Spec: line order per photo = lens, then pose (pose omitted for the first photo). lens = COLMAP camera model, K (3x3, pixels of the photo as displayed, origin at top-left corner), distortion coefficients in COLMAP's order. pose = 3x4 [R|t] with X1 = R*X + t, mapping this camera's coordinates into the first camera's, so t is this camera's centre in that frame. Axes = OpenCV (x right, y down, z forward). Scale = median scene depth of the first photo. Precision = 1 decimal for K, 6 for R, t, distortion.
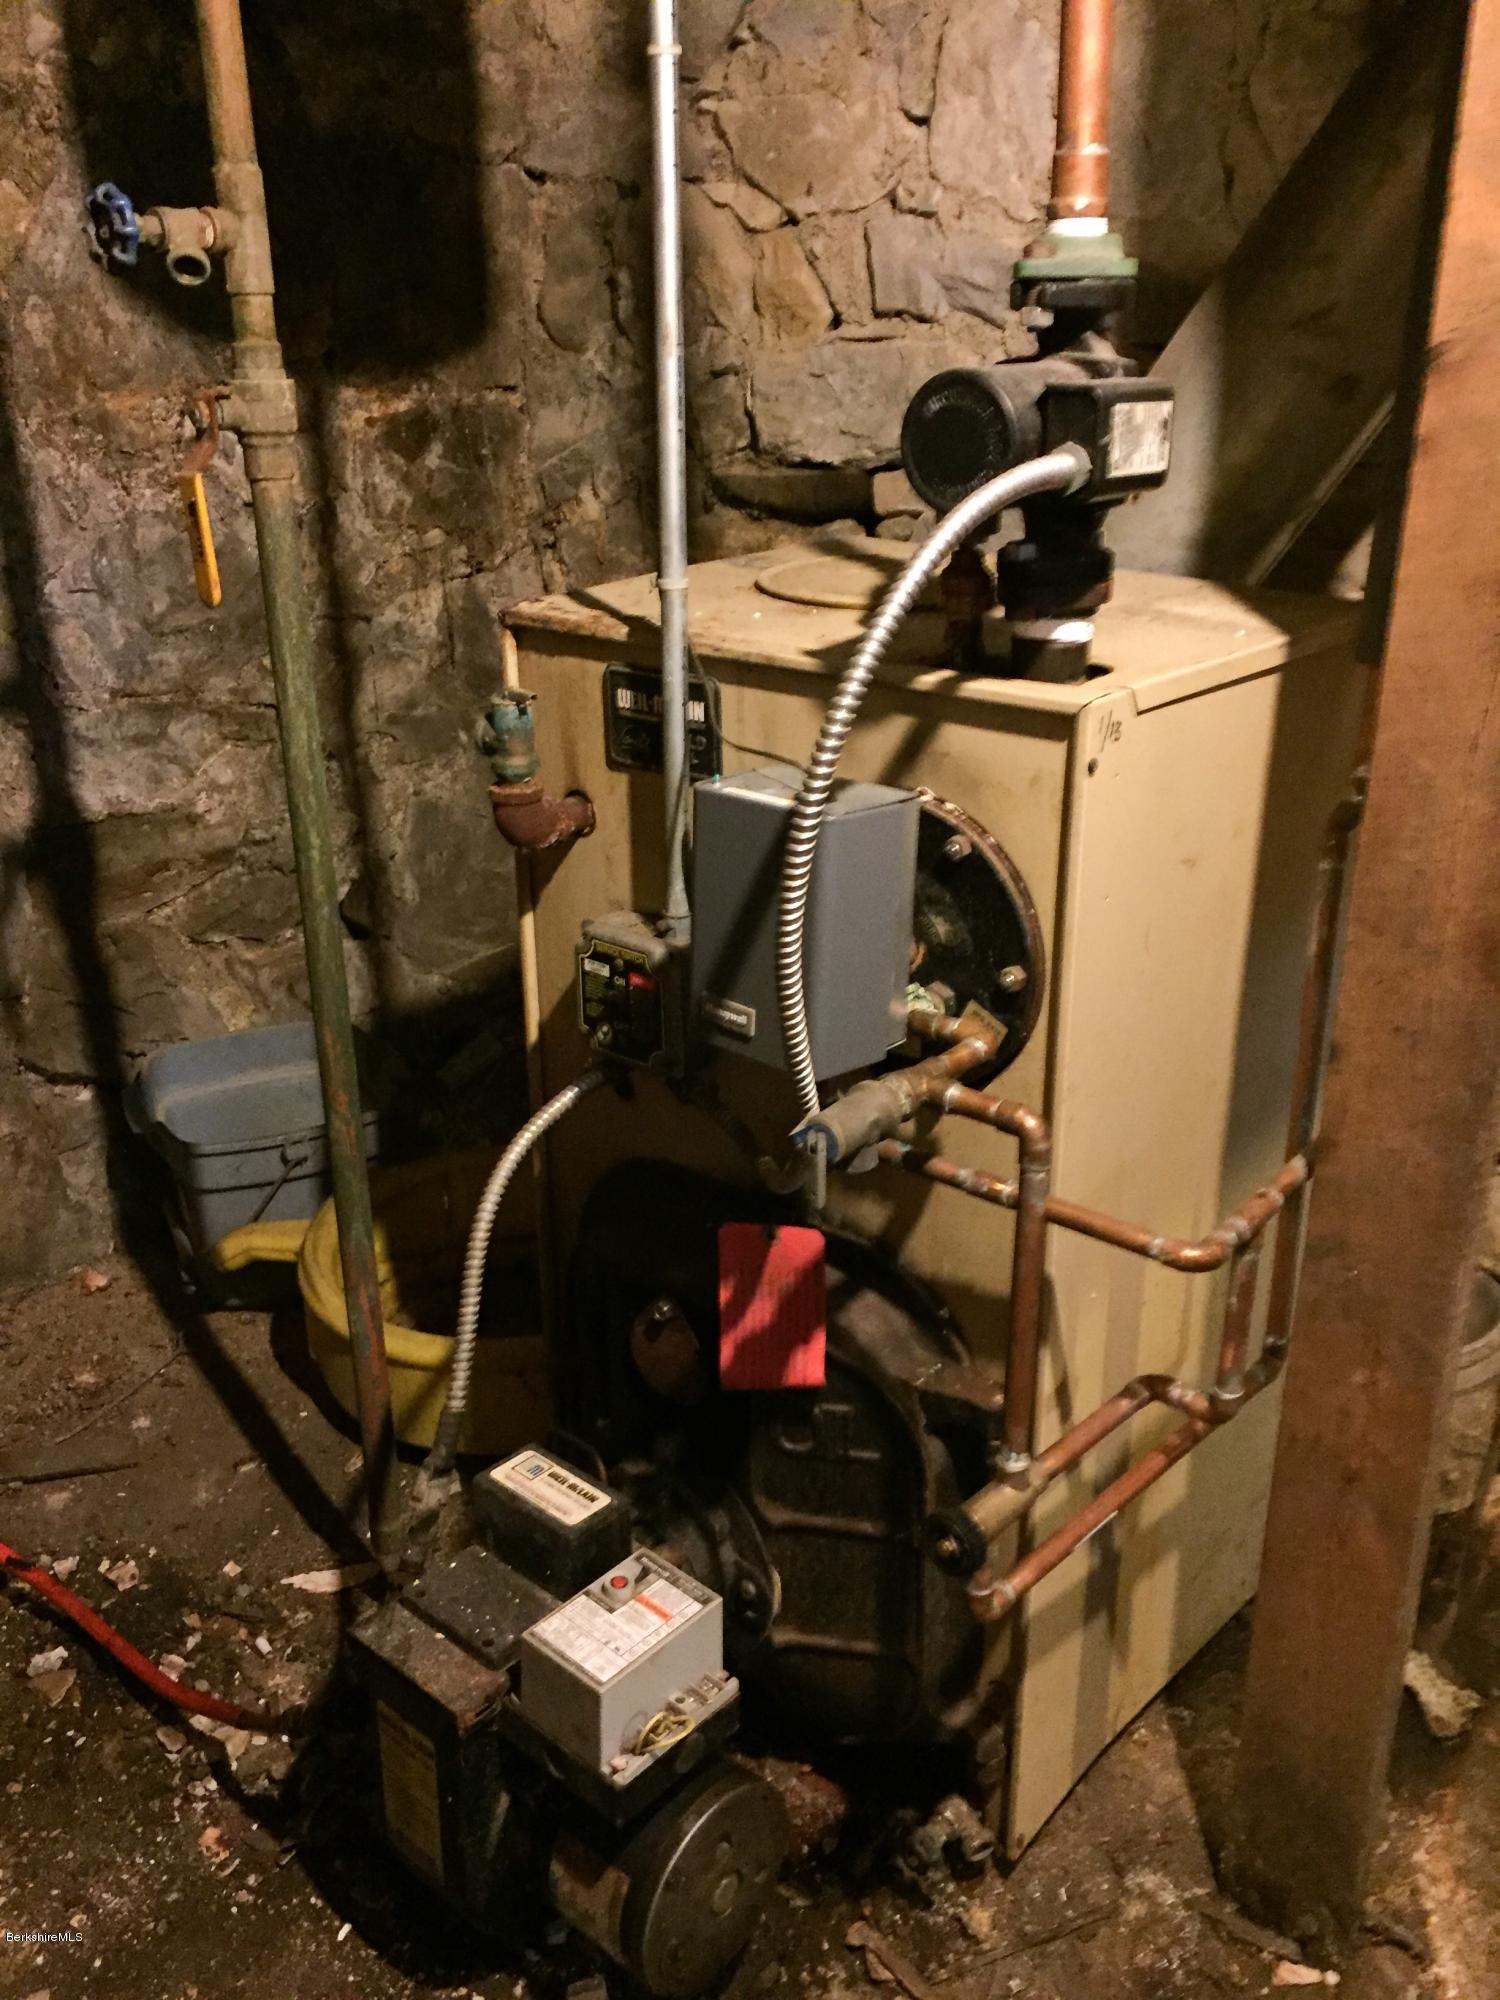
lens RADIAL K [[1697.6, 0, 753.8], [0, 1697.6, 1001.5], [0, 0, 1]] dist [0.078865, -0.093552]
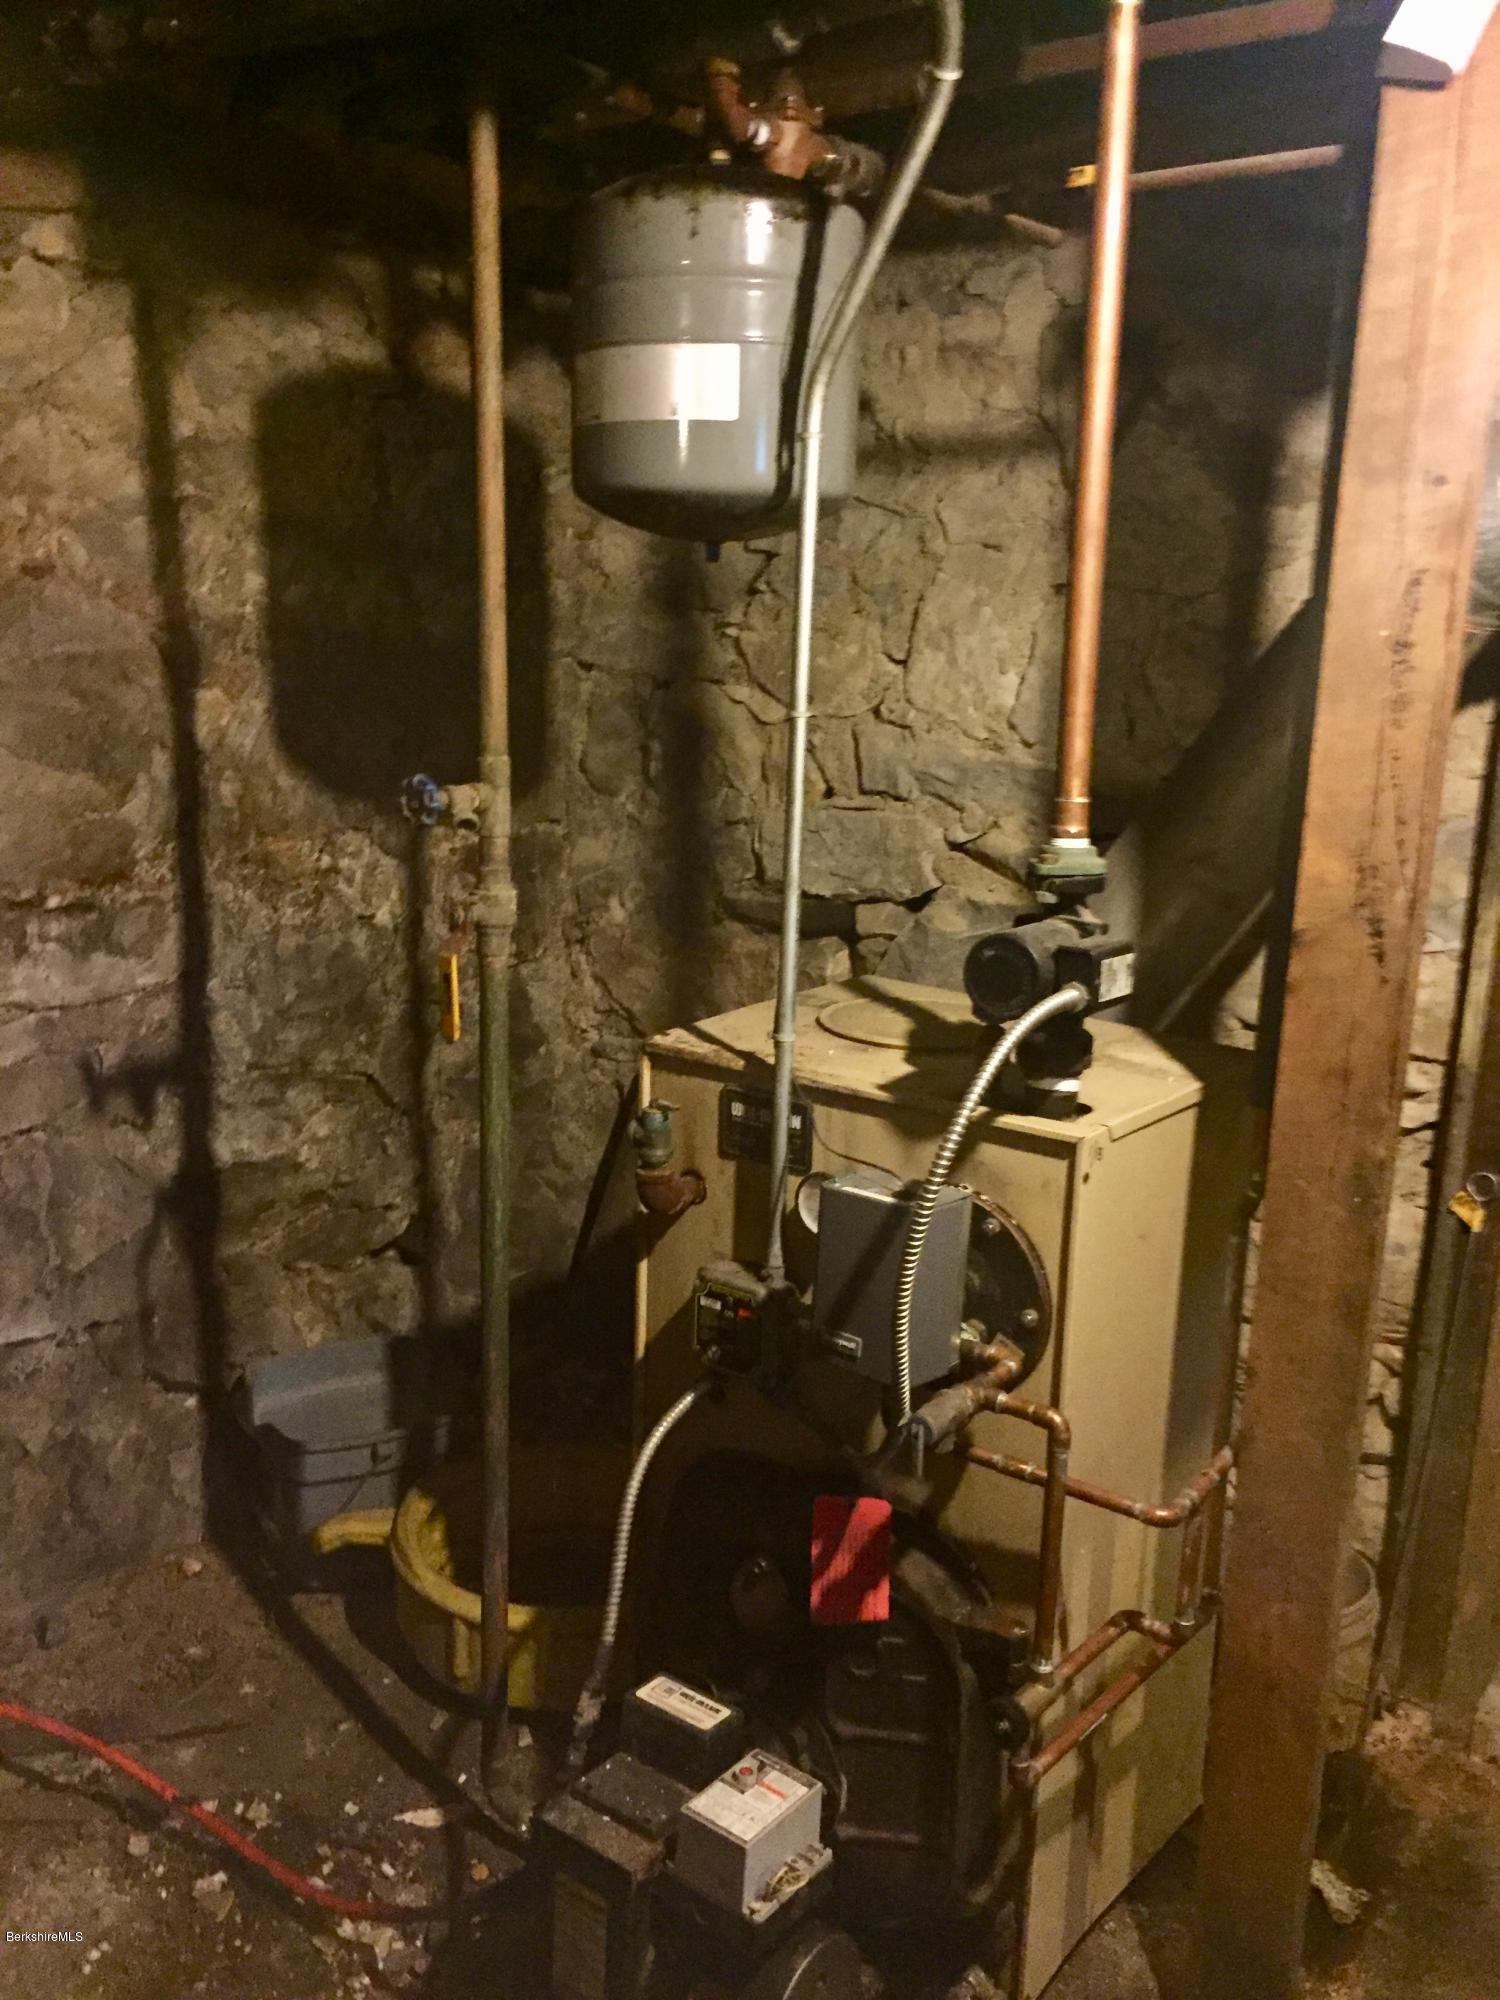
lens RADIAL K [[1697.6, 0, 747.8], [0, 1697.6, 1020.8], [0, 0, 1]] dist [0.078865, -0.093552]
pose [[0.997137, 0.021279, 0.072565, -0.146556], [-0.008829, 0.985789, -0.167756, -0.012745], [-0.075104, 0.166635, 0.983154, -0.333399]]
